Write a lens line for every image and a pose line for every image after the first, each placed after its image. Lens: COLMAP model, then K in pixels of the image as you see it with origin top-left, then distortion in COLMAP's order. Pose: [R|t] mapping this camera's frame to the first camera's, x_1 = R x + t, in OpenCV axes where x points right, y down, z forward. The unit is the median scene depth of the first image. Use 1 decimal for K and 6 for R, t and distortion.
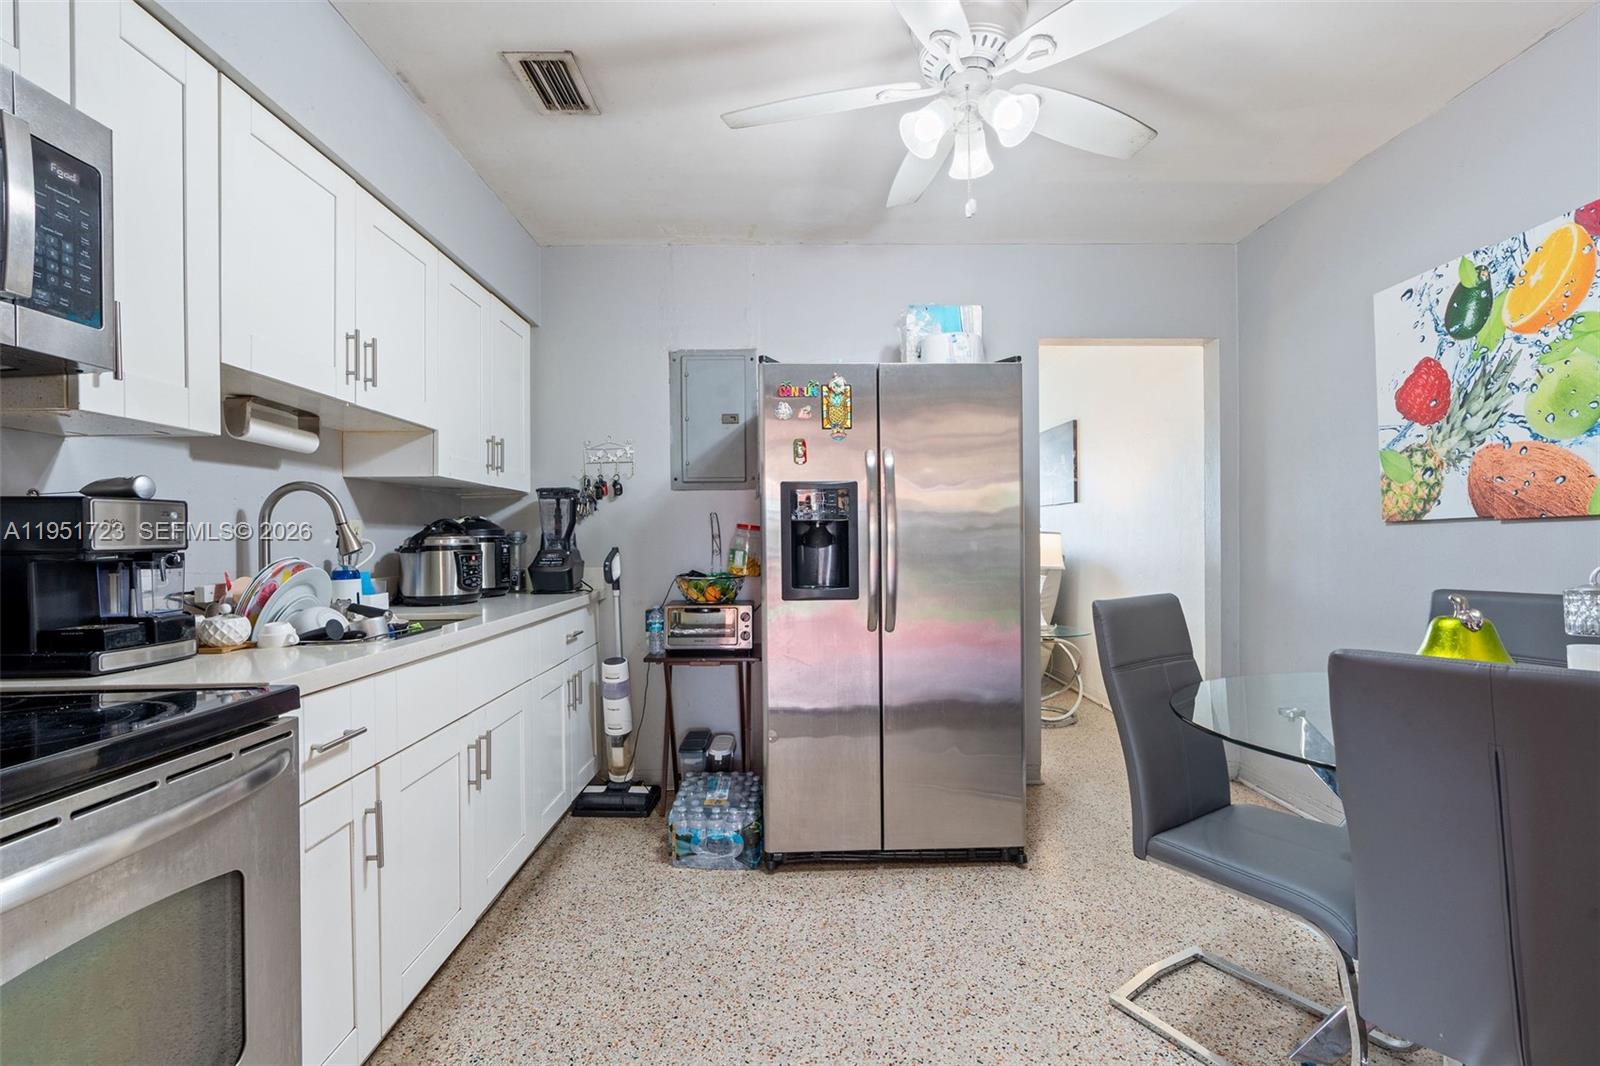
lens RADIAL K [[715.0, 0, 800.0], [0, 715.0, 533.0], [0, 0, 1]] dist [-0.017287, -0.000122]
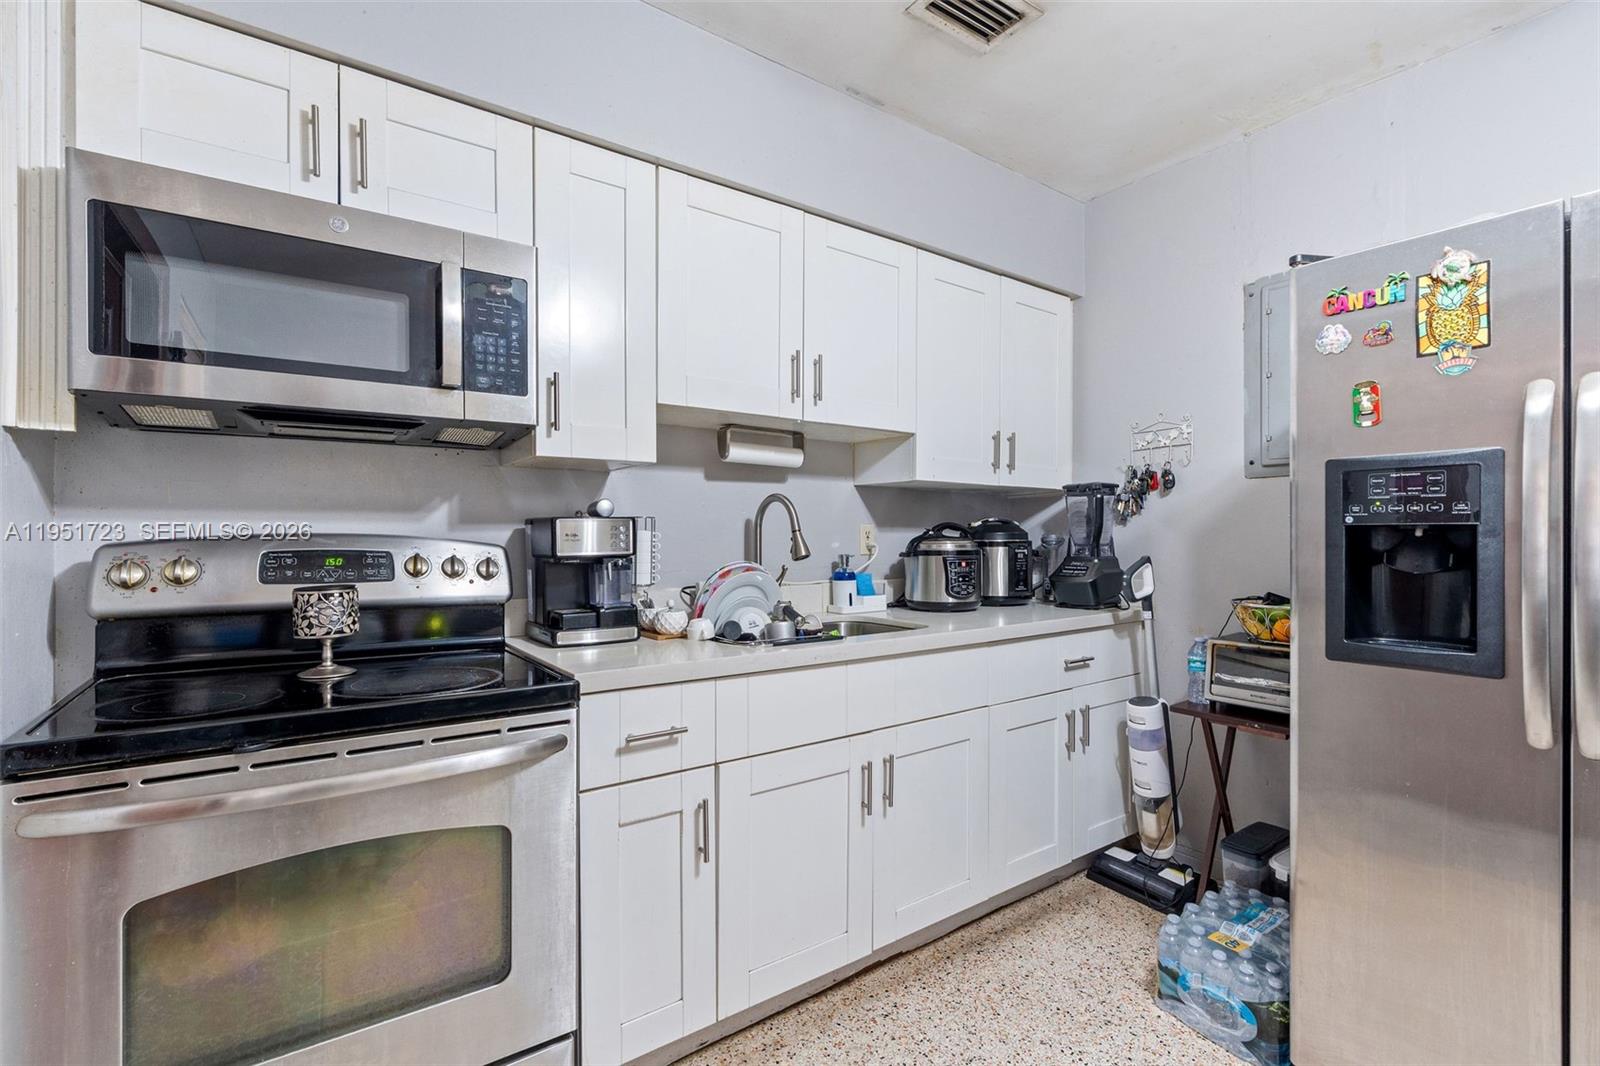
lens RADIAL K [[715.0, 0, 800.0], [0, 715.0, 533.0], [0, 0, 1]] dist [-0.017287, -0.000122]
pose [[0.562316, 0.008514, -0.826878, 0.211117], [0.001592, 0.999934, 0.011378, -0.018169], [0.826921, -0.007714, 0.562266, 0.306087]]
